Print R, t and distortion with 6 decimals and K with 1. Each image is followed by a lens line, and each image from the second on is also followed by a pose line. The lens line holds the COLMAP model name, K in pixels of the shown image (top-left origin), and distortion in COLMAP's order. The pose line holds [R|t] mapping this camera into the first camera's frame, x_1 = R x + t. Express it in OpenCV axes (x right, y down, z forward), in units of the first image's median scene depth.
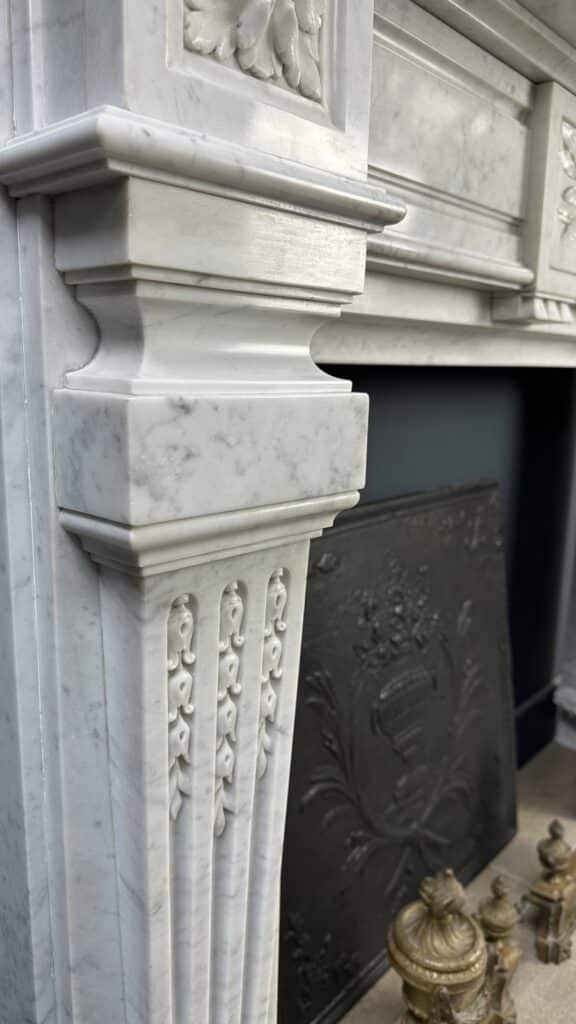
lens RADIAL K [[732.1, 0, 286.0], [0, 732.1, 513.7], [0, 0, 1]] dist [0.042132, -0.077194]
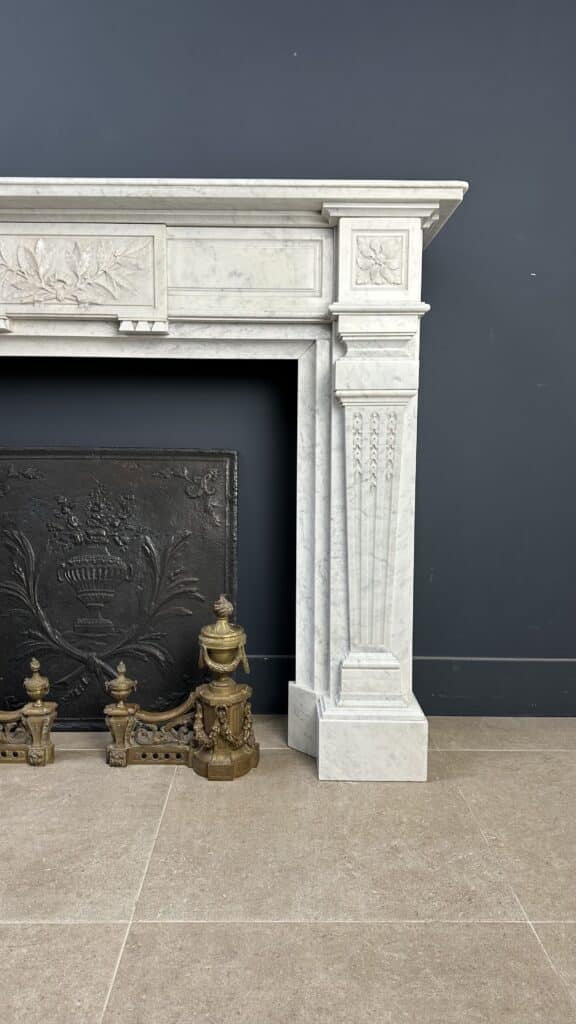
lens RADIAL K [[719.3, 0, 285.9], [0, 719.3, 513.6], [0, 0, 1]] dist [0.183700, -0.380118]
pose [[0.676004, 0.058983, -0.734534, 2.570040], [-0.140860, 0.988754, -0.050240, 0.236769], [0.723310, 0.137429, 0.676710, 0.324883]]
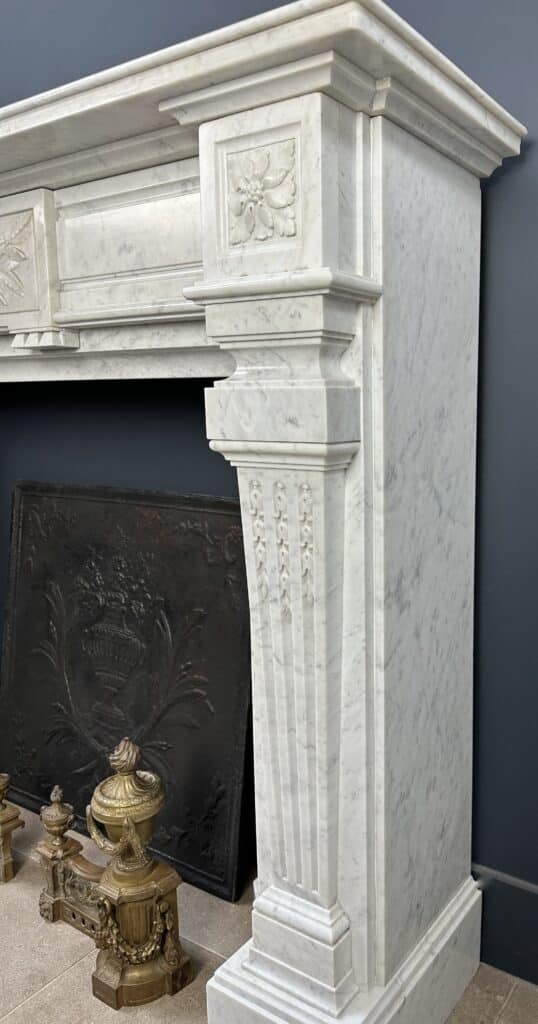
lens RADIAL K [[736.9, 0, 370.5], [0, 736.9, 516.5], [0, 0, 1]] dist [0.047082, -0.054760]
pose [[0.175559, 0.129772, -0.975878, 2.334732], [-0.192889, 0.976595, 0.095167, -0.277499], [0.965387, 0.171529, 0.196481, 1.814549]]
